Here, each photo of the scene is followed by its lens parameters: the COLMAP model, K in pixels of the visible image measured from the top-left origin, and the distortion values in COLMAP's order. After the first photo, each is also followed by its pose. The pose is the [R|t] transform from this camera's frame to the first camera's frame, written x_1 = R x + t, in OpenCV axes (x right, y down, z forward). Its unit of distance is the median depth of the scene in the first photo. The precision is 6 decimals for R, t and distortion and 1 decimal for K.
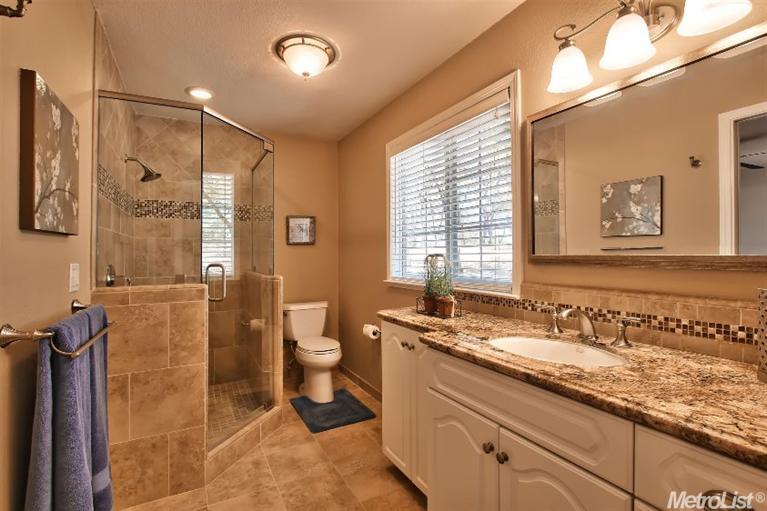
lens RADIAL K [[358.9, 0, 382.7], [0, 358.9, 250.5], [0, 0, 1]] dist [-0.004517, 0.000084]
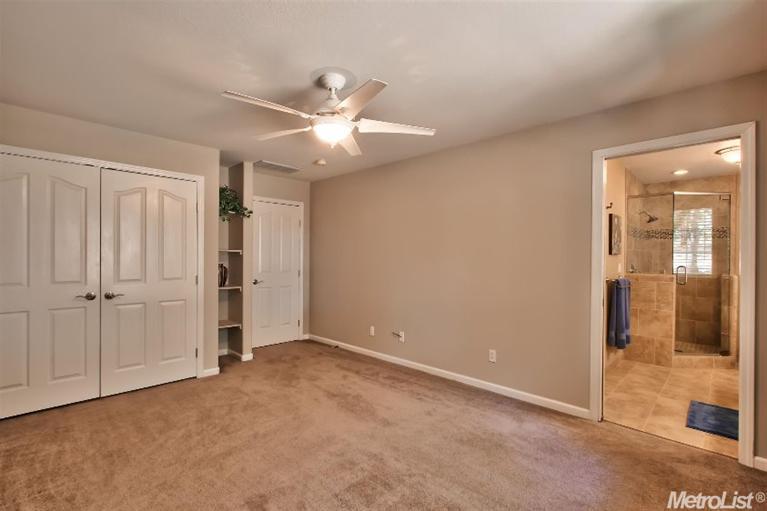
lens RADIAL K [[358.9, 0, 382.9], [0, 358.9, 253.1], [0, 0, 1]] dist [-0.004517, 0.000084]
pose [[0.299716, 0.009289, -0.953983, 1.065746], [-0.003120, 0.999957, 0.008756, -0.054036], [0.954024, 0.000352, 0.299732, -1.359260]]
